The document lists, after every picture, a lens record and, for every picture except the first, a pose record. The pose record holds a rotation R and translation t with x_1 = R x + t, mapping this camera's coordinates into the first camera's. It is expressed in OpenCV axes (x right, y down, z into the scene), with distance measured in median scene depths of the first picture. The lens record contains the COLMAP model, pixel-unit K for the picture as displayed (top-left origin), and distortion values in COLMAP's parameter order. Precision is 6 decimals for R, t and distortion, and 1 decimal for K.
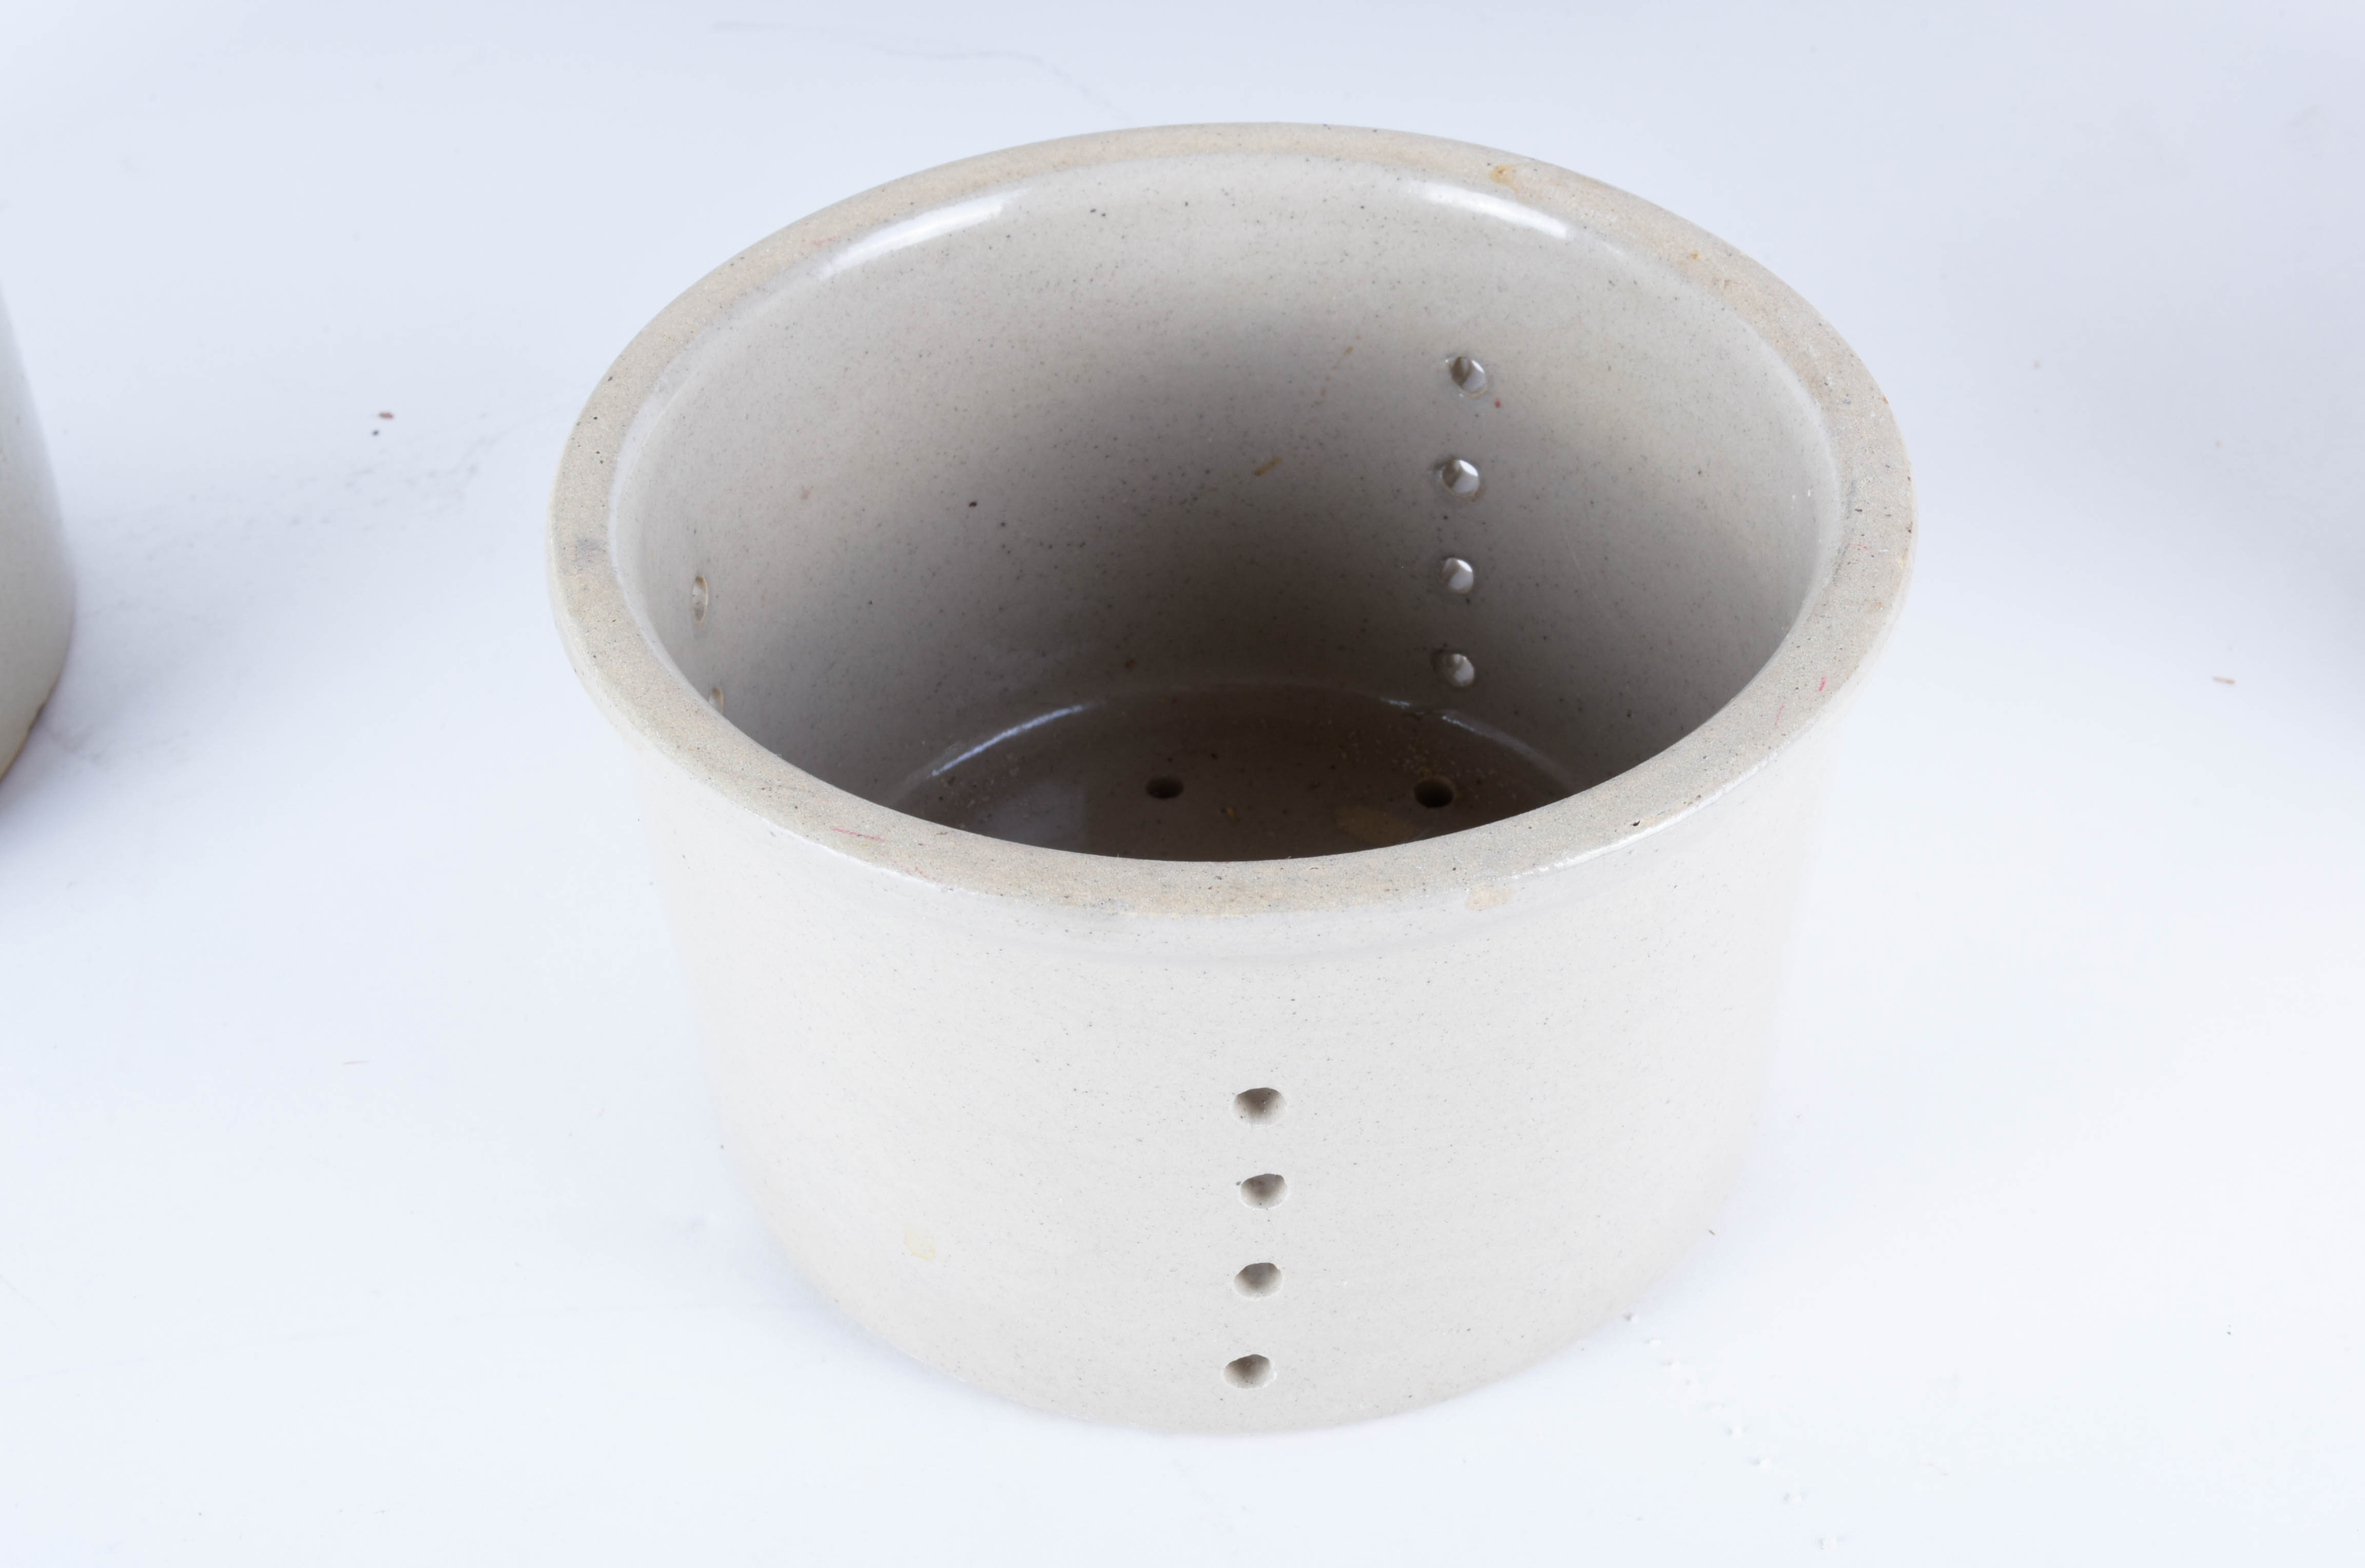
lens RADIAL K [[3673.6, 0, 1182.5], [0, 3673.6, 784.0], [0, 0, 1]] dist [-0.033104, -0.021666]
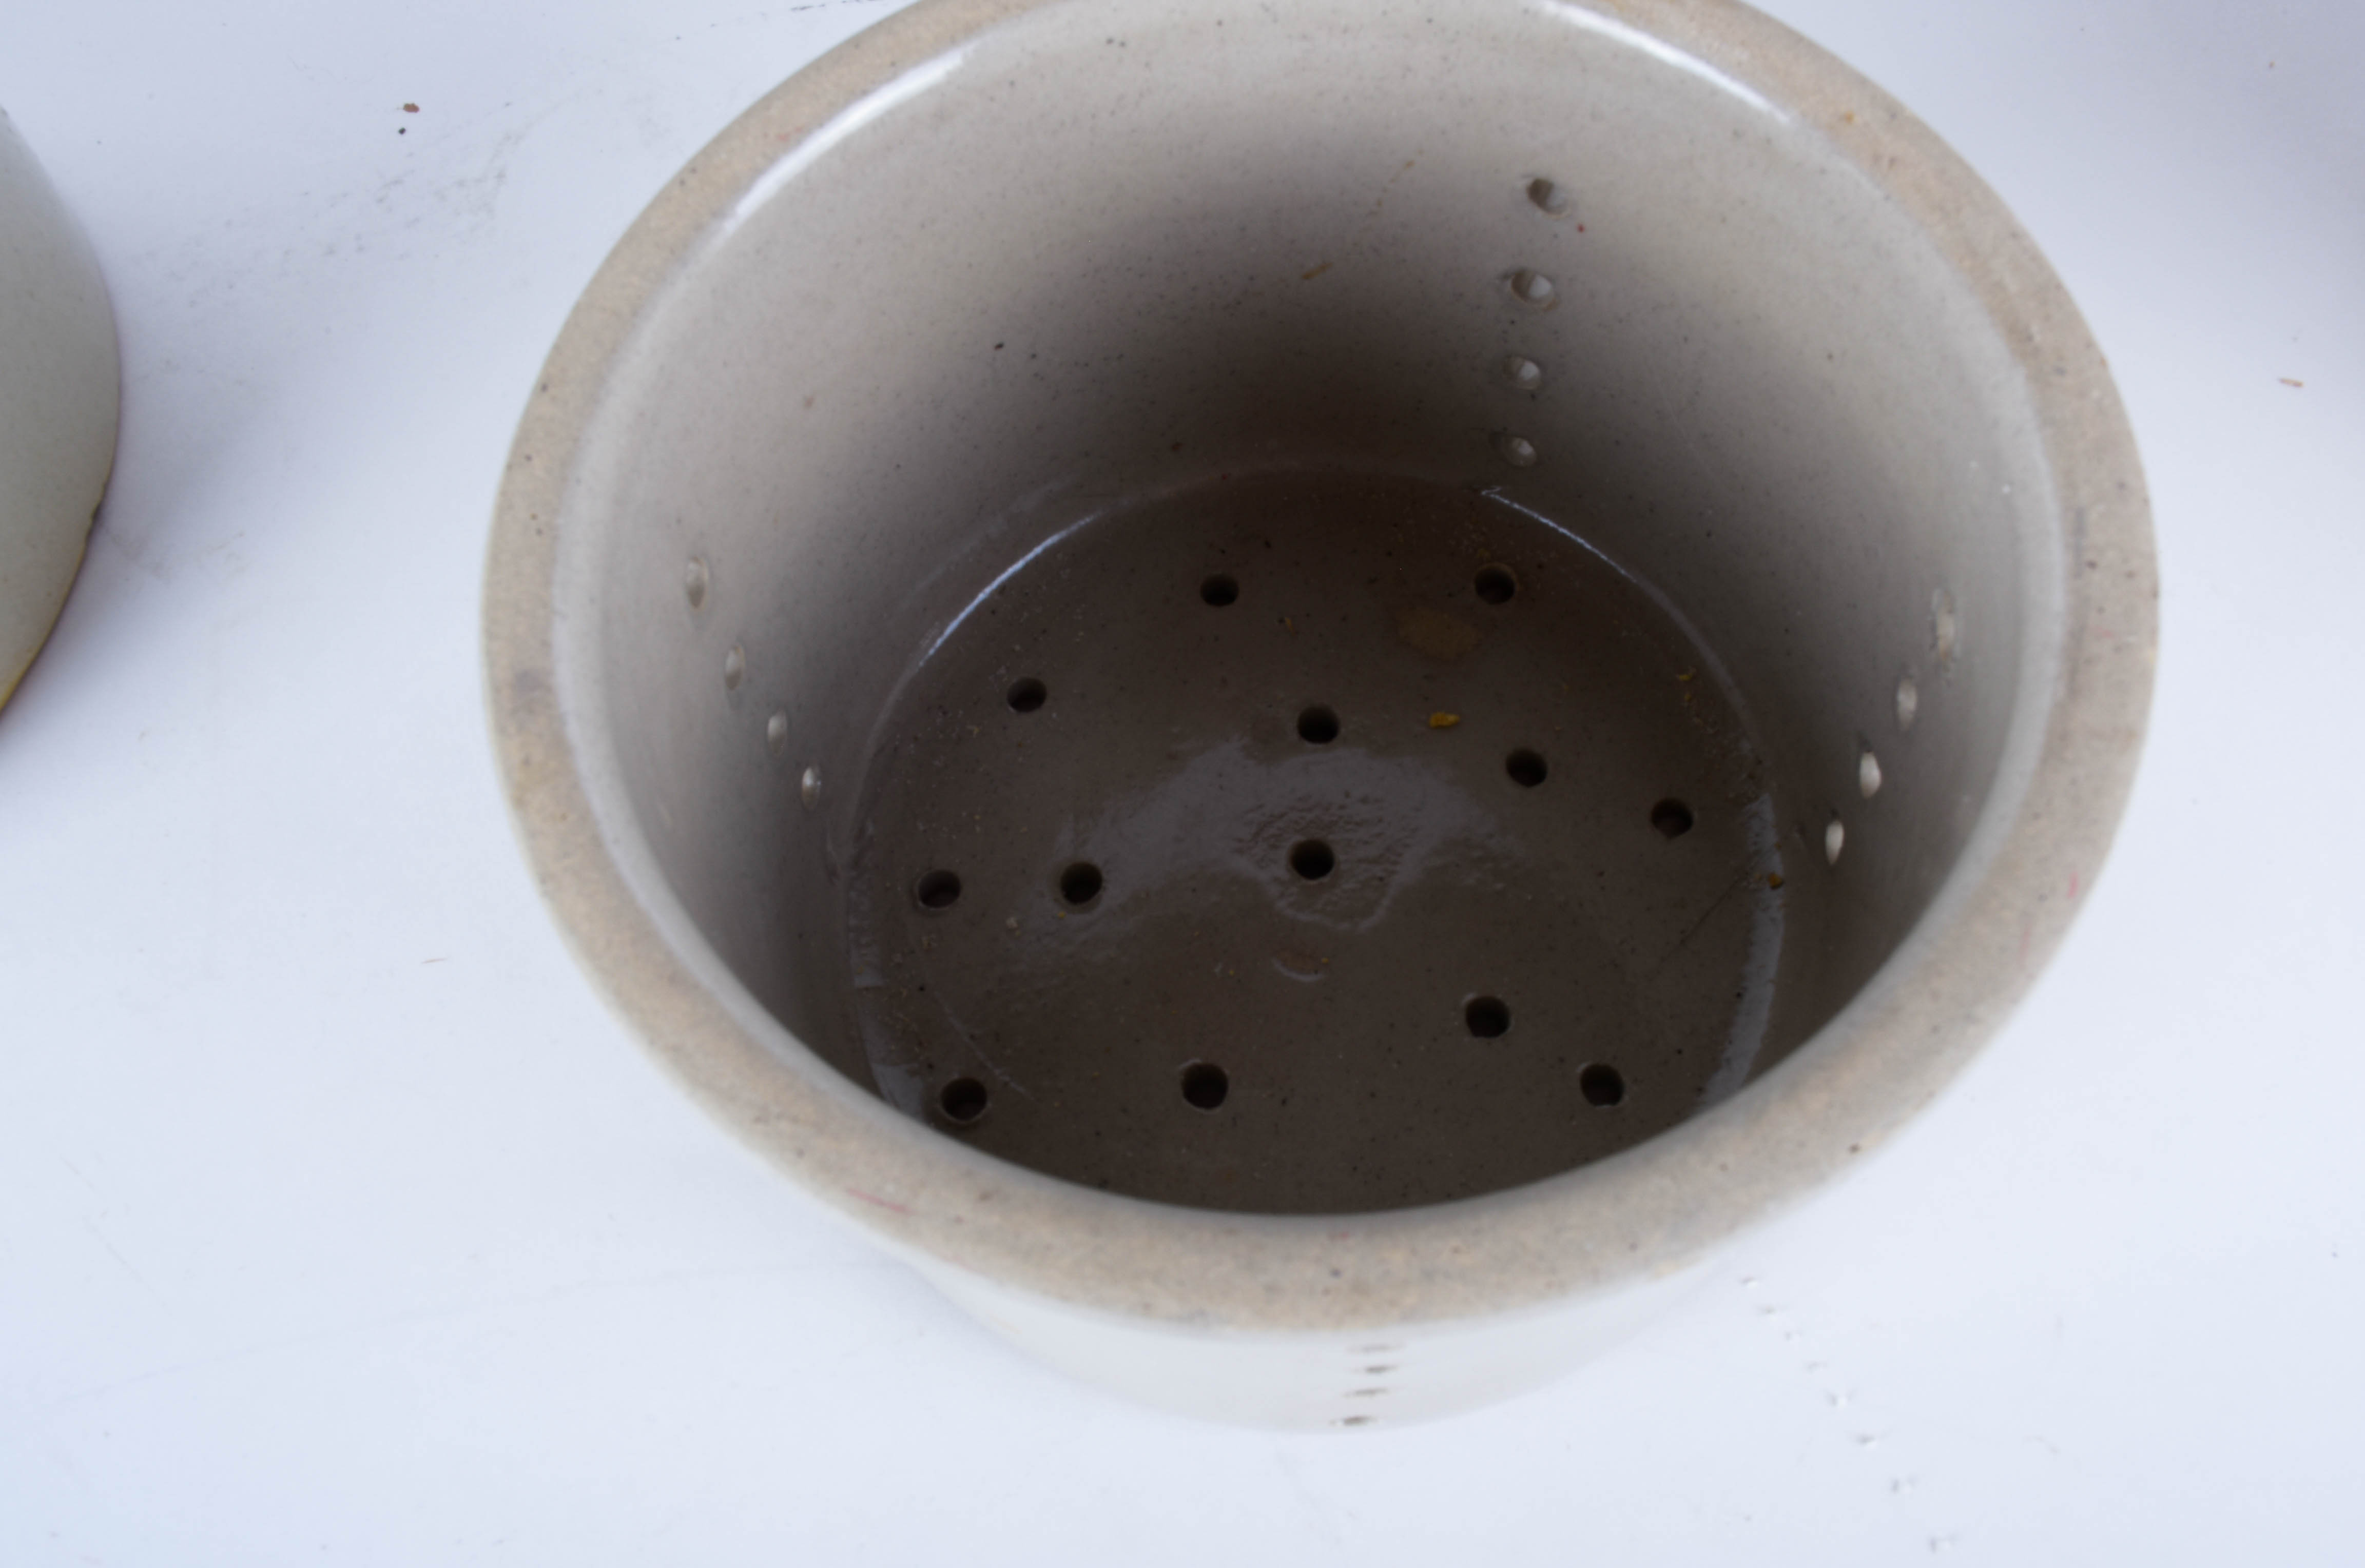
lens RADIAL K [[2233.3, 0, 1182.5], [0, 2233.3, 784.0], [0, 0, 1]] dist [-0.019253, -0.020934]
pose [[0.998576, -0.050306, -0.017733, -0.007217], [0.053193, 0.914509, 0.401052, -0.204786], [-0.003958, -0.401425, 0.915884, 0.463440]]
